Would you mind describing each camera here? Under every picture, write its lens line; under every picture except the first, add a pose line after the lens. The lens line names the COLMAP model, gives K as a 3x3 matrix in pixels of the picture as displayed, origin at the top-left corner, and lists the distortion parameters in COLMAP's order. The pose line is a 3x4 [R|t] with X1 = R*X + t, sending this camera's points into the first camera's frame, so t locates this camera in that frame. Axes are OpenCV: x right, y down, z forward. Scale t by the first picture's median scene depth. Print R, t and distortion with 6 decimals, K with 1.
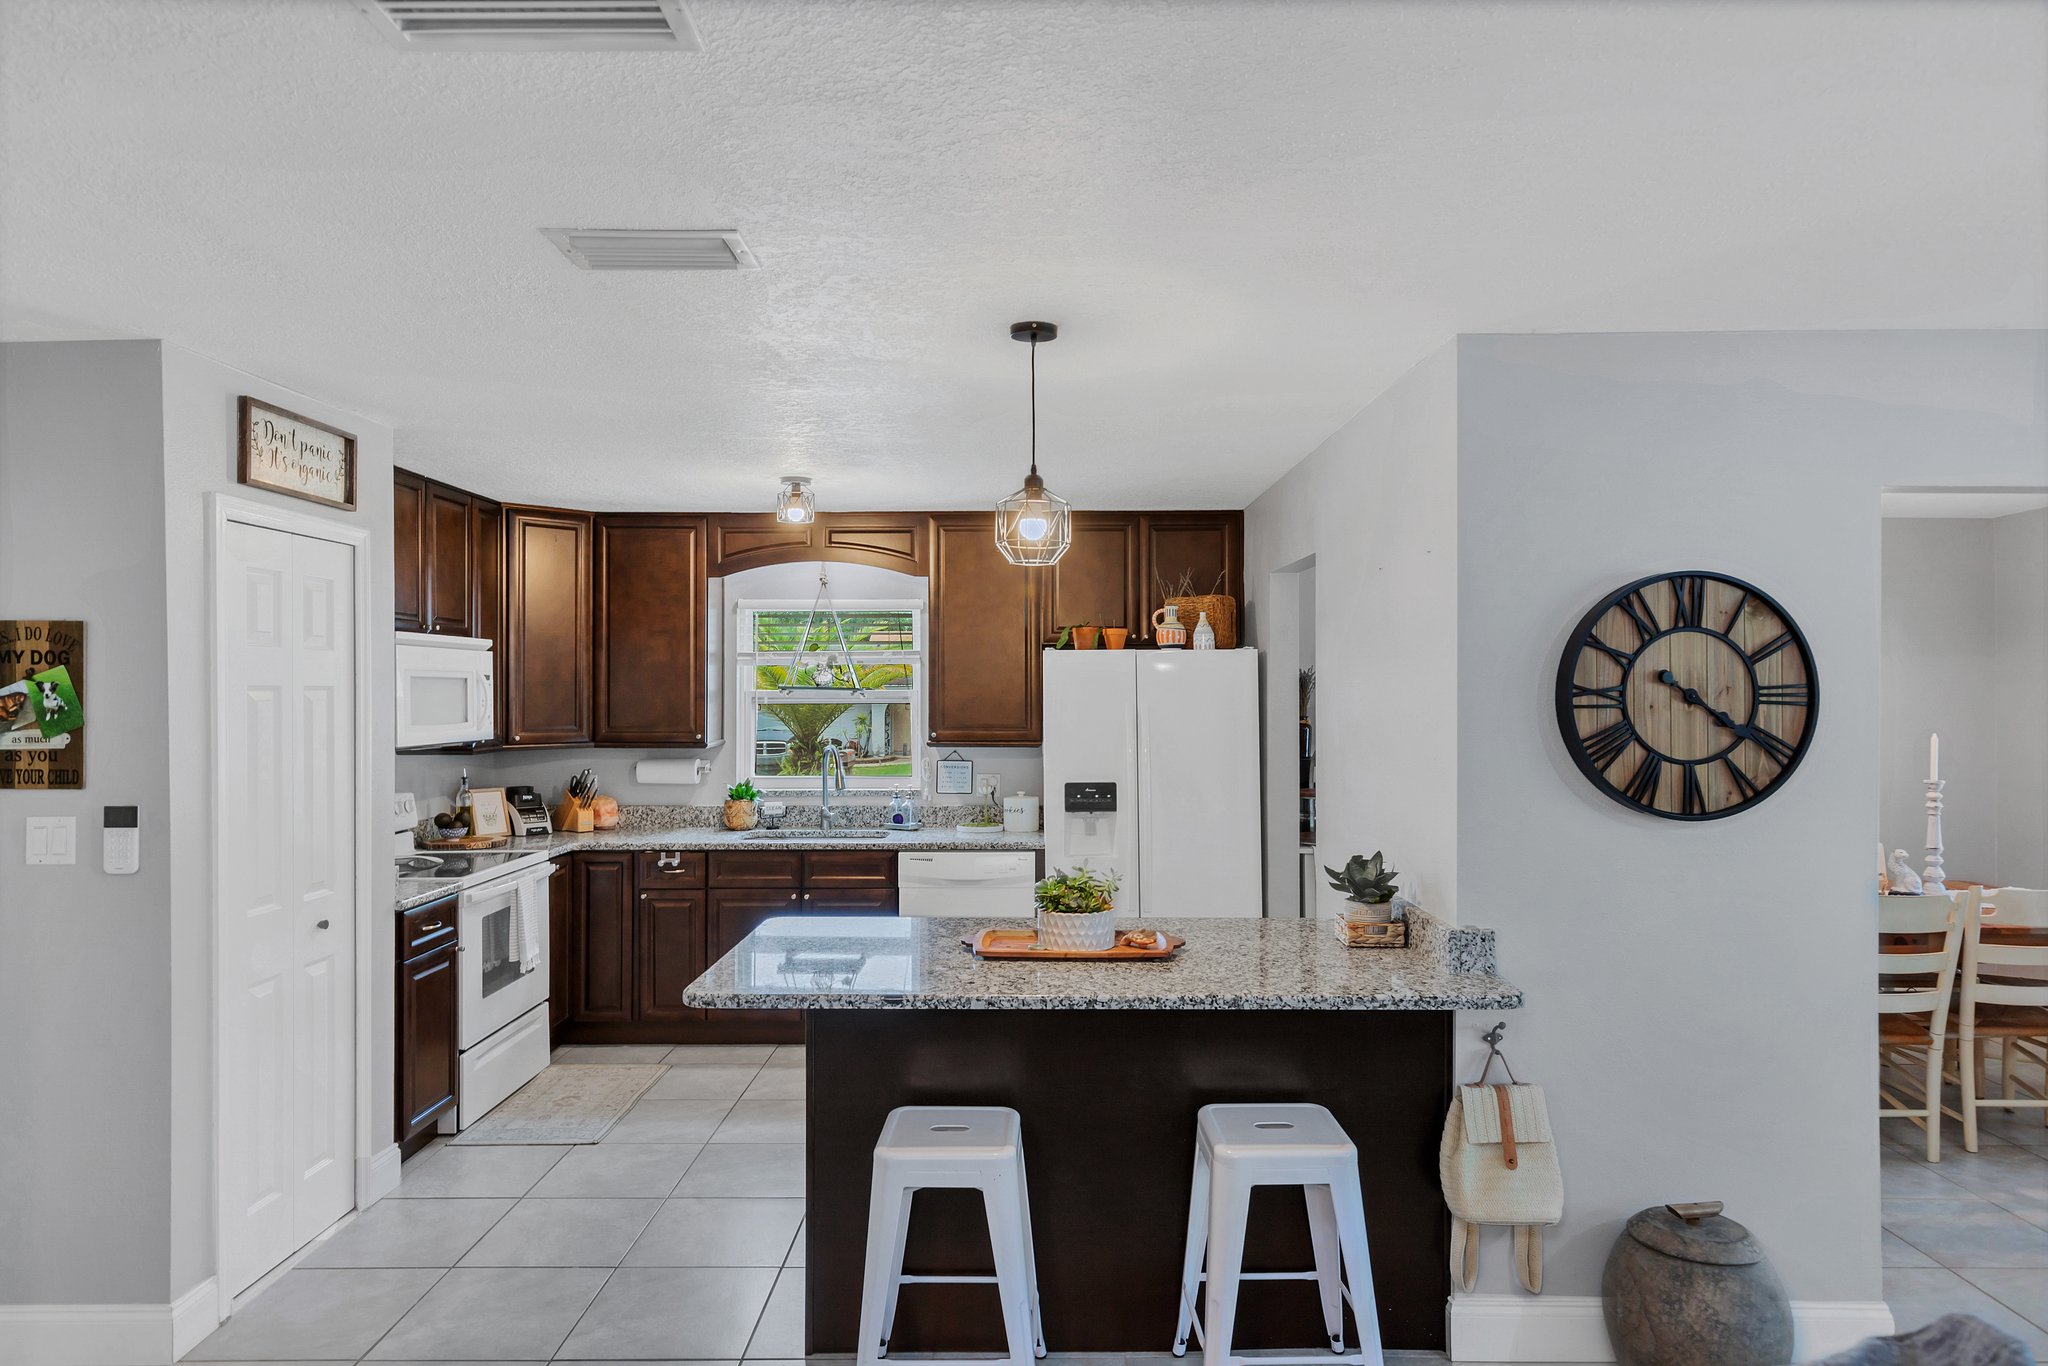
lens RADIAL K [[1205.7, 0, 1024.0], [0, 1205.7, 683.0], [0, 0, 1]] dist [0.000795, -0.000311]
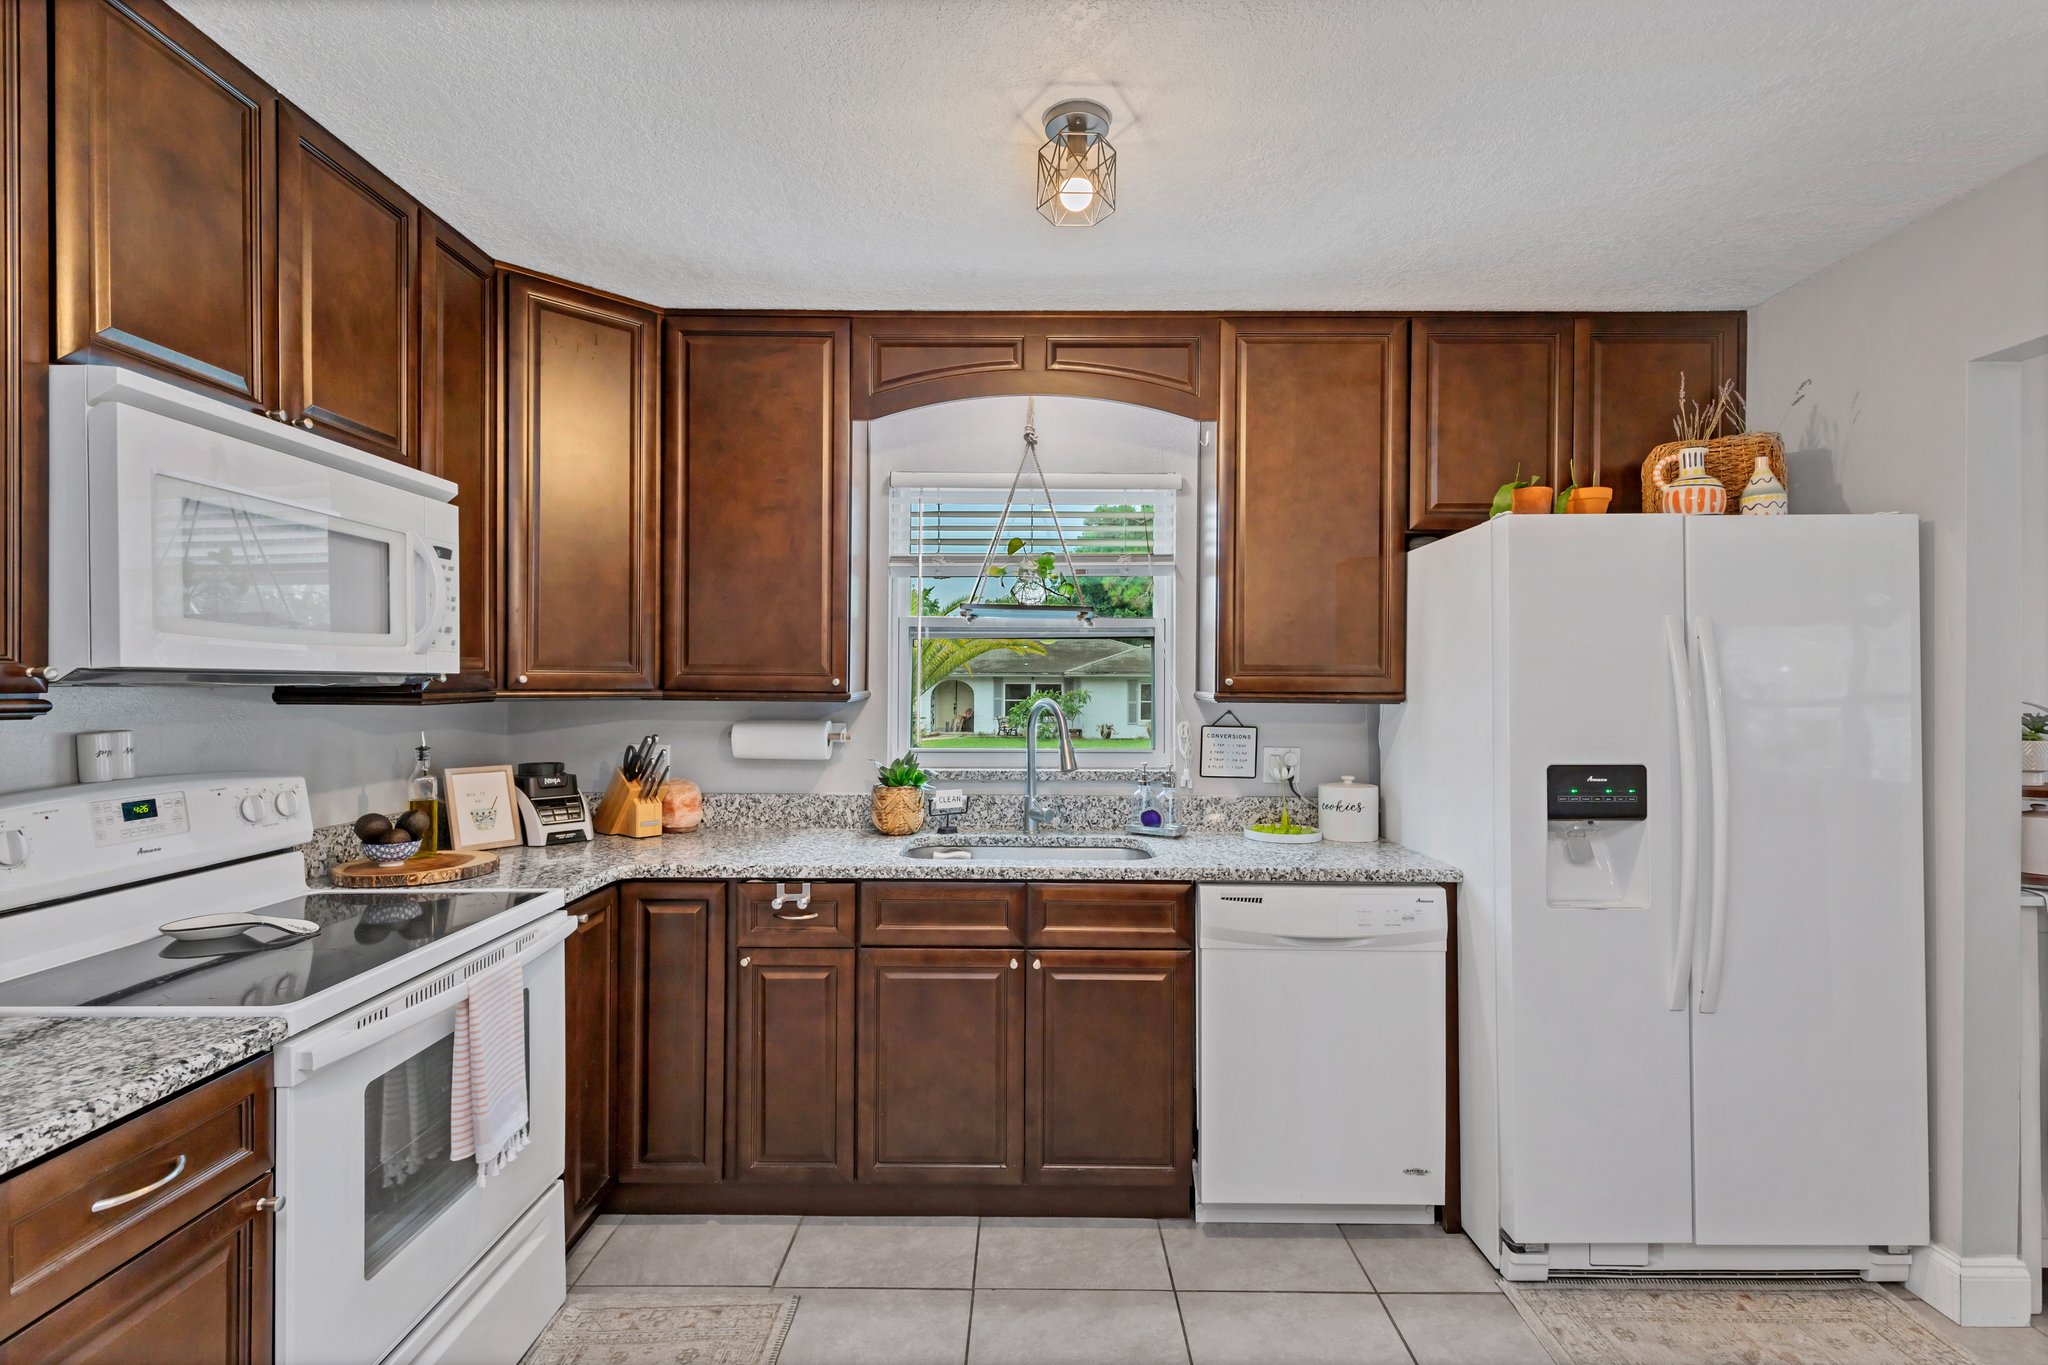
lens RADIAL K [[950.4, 0, 1024.0], [0, 950.4, 682.5], [0, 0, 1]] dist [0.016789, 0.000100]
pose [[0.999974, 0.006532, -0.003126, -0.174666], [-0.006510, 0.999954, 0.006984, 0.040754], [0.003171, -0.006963, 0.999971, 0.525888]]
